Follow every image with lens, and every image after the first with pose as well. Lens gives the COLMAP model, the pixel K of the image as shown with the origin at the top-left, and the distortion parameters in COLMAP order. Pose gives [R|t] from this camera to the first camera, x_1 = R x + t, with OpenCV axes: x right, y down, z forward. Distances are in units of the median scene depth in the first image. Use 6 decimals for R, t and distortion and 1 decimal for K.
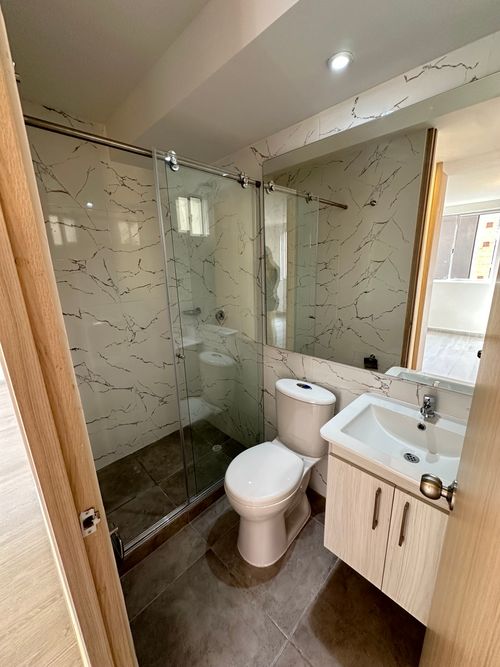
lens RADIAL K [[265.5, 0, 250.0], [0, 265.5, 333.5], [0, 0, 1]] dist [-0.002040, 0.000094]
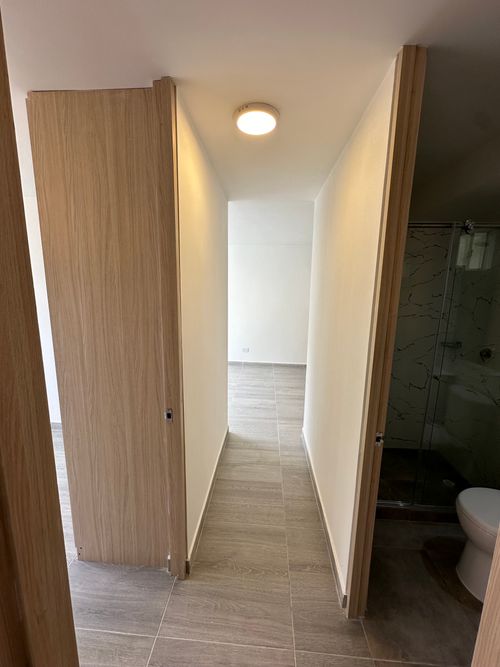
lens RADIAL K [[265.5, 0, 250.0], [0, 265.5, 333.5], [0, 0, 1]] dist [-0.002040, 0.000094]
pose [[0.657517, 0.168112, -0.734446, 0.021118], [-0.222489, 0.974642, 0.023907, 0.029284], [0.719840, 0.147687, 0.678246, -0.301000]]
